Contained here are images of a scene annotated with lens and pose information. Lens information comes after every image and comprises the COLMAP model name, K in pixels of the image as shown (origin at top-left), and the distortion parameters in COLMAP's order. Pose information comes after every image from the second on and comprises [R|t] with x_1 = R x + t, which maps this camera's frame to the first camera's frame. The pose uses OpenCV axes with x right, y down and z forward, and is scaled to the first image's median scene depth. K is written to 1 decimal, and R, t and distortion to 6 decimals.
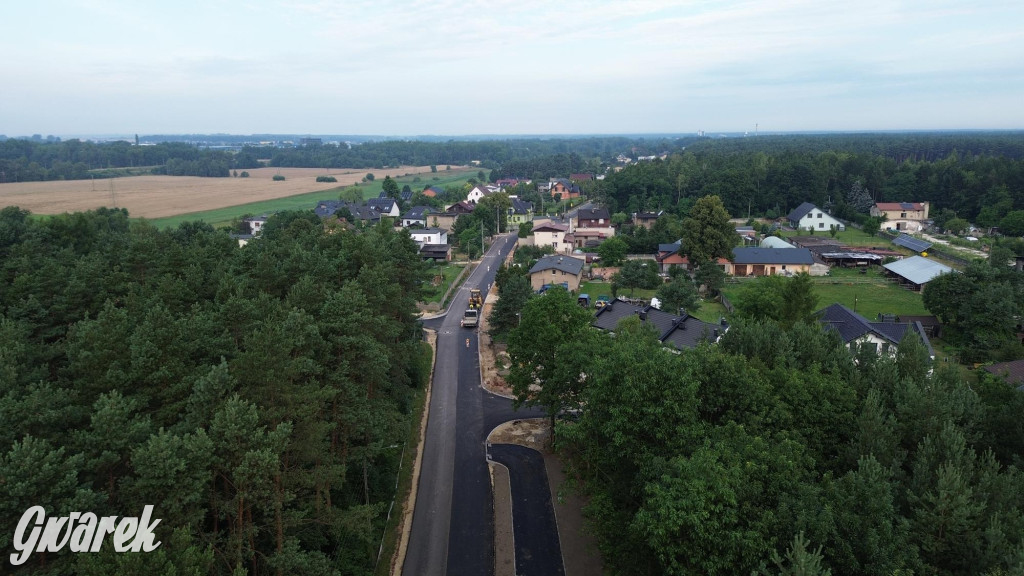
lens RADIAL K [[722.7, 0, 518.8], [0, 722.7, 284.3], [0, 0, 1]] dist [0.069690, -0.073924]
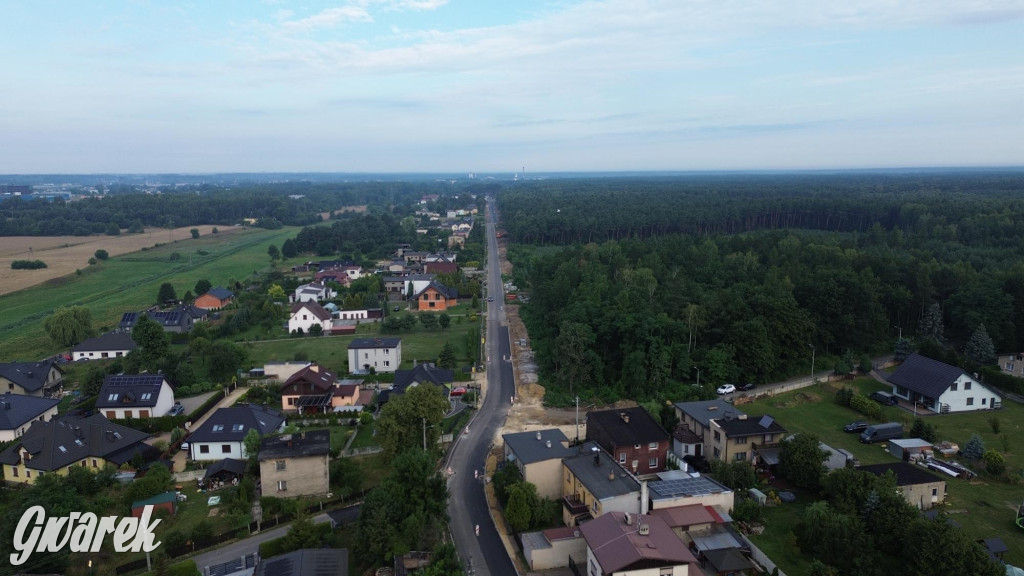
lens RADIAL K [[722.7, 0, 518.8], [0, 722.7, 284.3], [0, 0, 1]] dist [0.069690, -0.073924]
pose [[0.949875, -0.047289, 0.309033, -0.075217], [0.062983, 0.997172, -0.041000, -0.117005], [-0.306220, 0.058409, 0.950167, 0.363911]]
